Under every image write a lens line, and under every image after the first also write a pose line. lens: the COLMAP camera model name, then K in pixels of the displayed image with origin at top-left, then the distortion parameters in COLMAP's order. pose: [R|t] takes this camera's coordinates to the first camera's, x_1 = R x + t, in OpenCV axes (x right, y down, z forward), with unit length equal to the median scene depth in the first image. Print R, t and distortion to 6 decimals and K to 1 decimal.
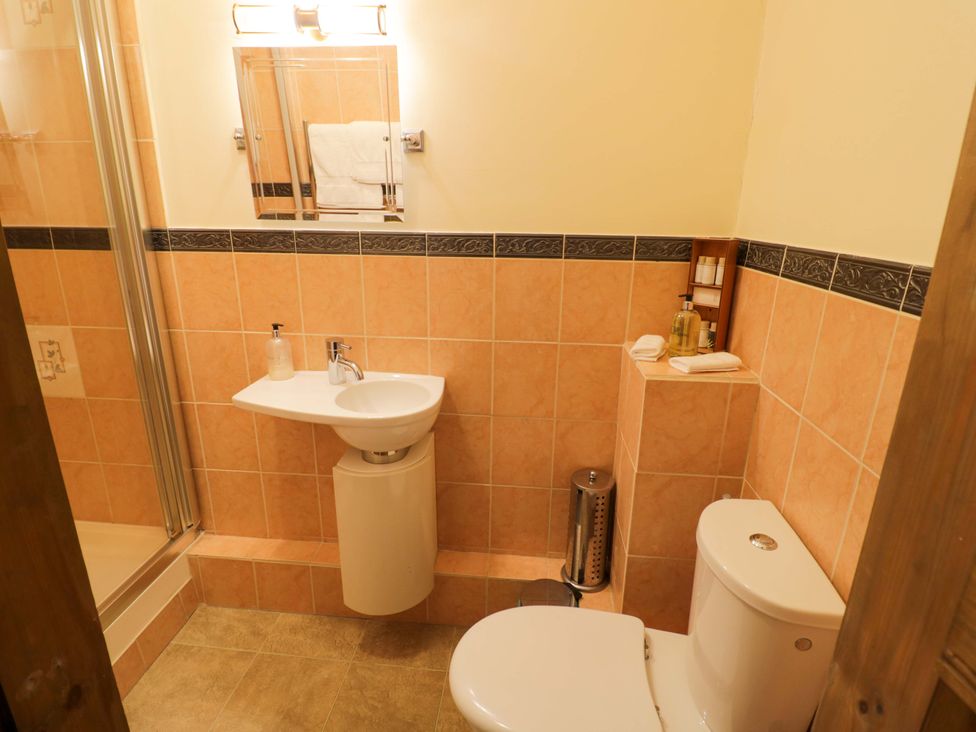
lens RADIAL K [[509.2, 0, 482.8], [0, 509.2, 365.3], [0, 0, 1]] dist [-0.000186, -0.011938]
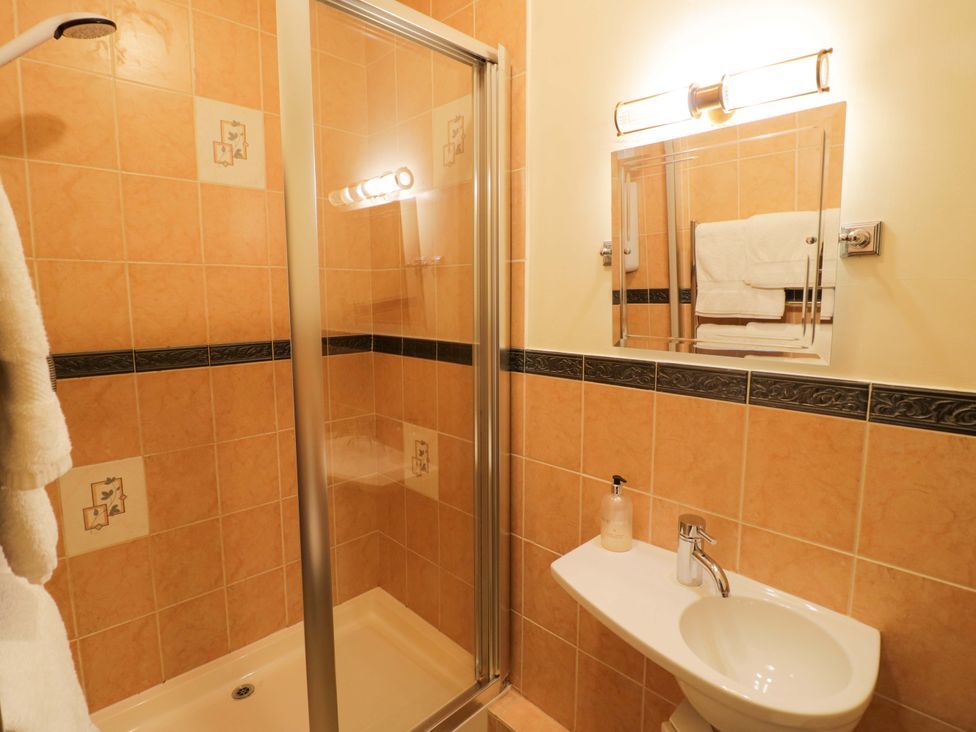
lens RADIAL K [[509.2, 0, 491.3], [0, 509.2, 362.0], [0, 0, 1]] dist [-0.000186, -0.011938]
pose [[0.772079, 0.065357, -0.632157, -0.076108], [-0.172013, 0.979061, -0.108863, -0.136307], [0.611805, 0.192790, 0.767155, 0.253018]]
